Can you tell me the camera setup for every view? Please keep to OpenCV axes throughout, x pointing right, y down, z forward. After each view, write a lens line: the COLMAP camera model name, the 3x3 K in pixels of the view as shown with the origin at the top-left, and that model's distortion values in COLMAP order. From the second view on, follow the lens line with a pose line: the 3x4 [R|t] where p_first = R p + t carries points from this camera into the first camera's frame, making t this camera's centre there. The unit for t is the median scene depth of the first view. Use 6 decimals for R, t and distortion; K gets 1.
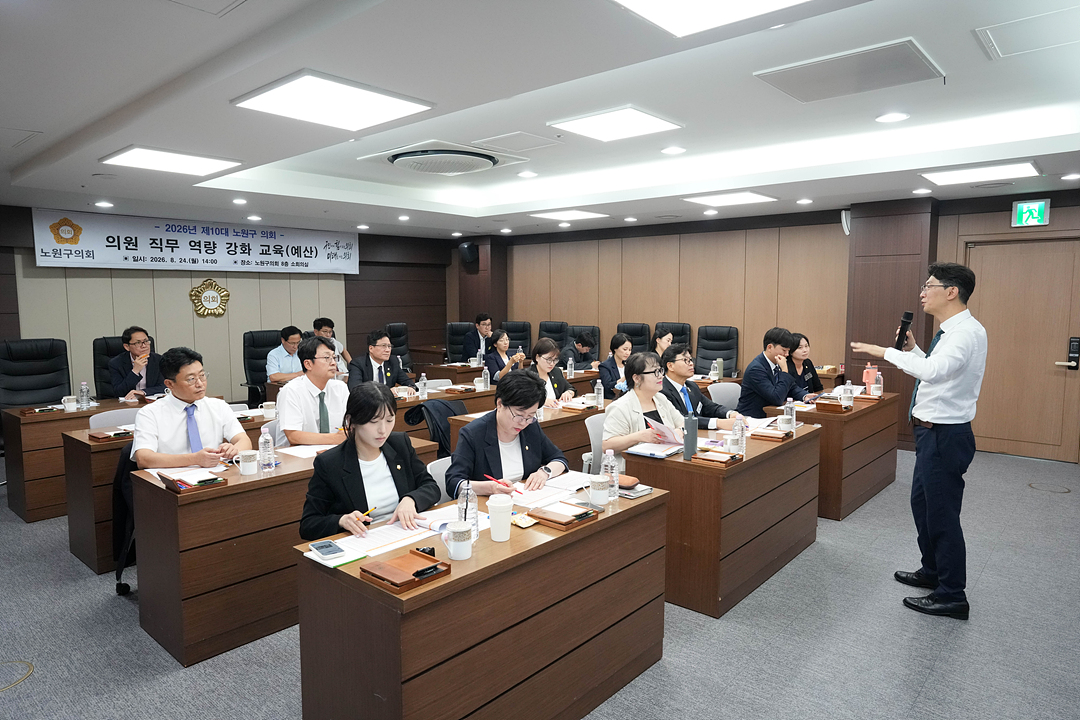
lens RADIAL K [[673.0, 0, 535.9], [0, 673.0, 358.5], [0, 0, 1]] dist [-0.002104, 0.012553]
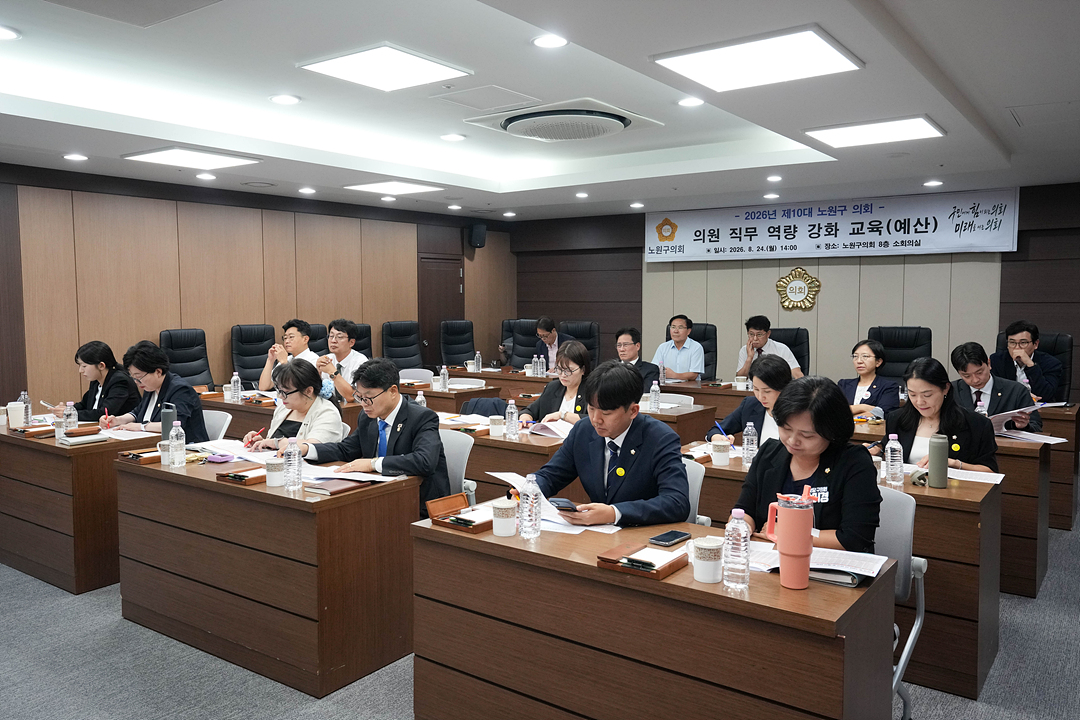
lens RADIAL K [[841.4, 0, 538.0], [0, 841.4, 350.2], [0, 0, 1]] dist [0.040135, 0.001202]
pose [[0.084917, 0.070491, -0.993891, 1.008071], [-0.092737, 0.993724, 0.062555, -0.081158], [0.992063, 0.086859, 0.090921, 0.965867]]
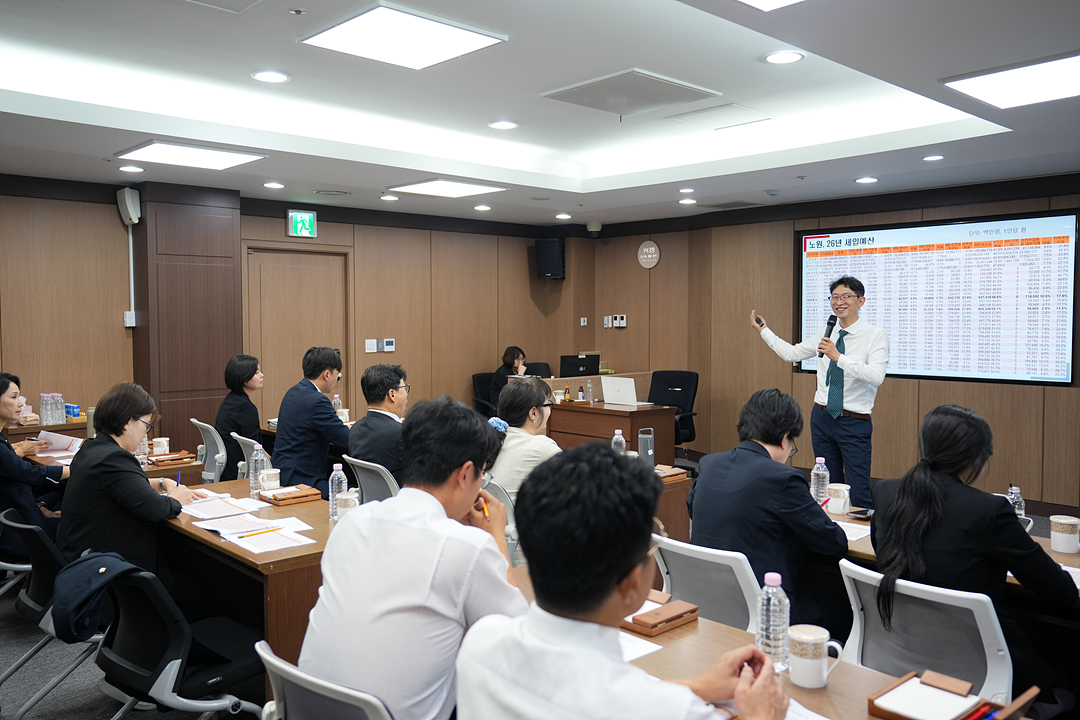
lens RADIAL K [[885.9, 0, 533.9], [0, 885.9, 361.6], [0, 0, 1]] dist [0.048080, 0.003106]
pose [[0.098650, -0.050183, 0.993856, -0.620155], [0.085790, 0.995438, 0.041747, -0.053627], [-0.991417, 0.081145, 0.102505, 0.683760]]
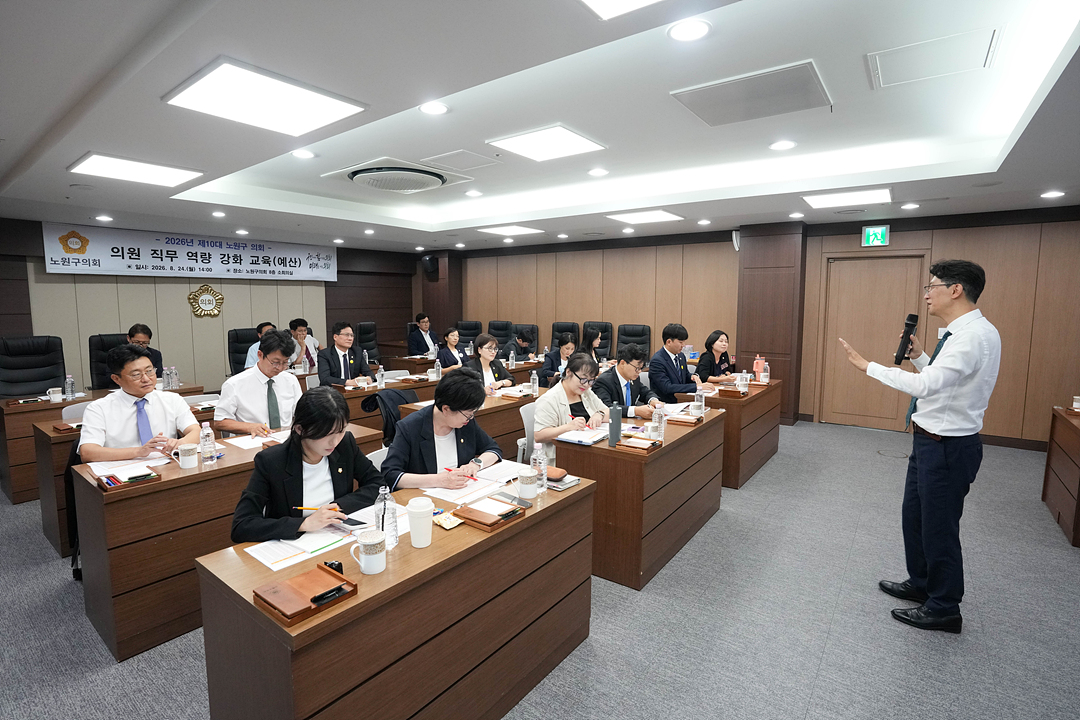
lens RADIAL K [[522.2, 0, 531.7], [0, 522.2, 353.6], [0, 0, 1]] dist [-0.047021, 0.014824]
pose [[0.997123, -0.003406, 0.075727, 0.021176], [0.003012, 0.999981, 0.005321, -0.002357], [-0.075743, -0.005077, 0.997114, 0.112760]]
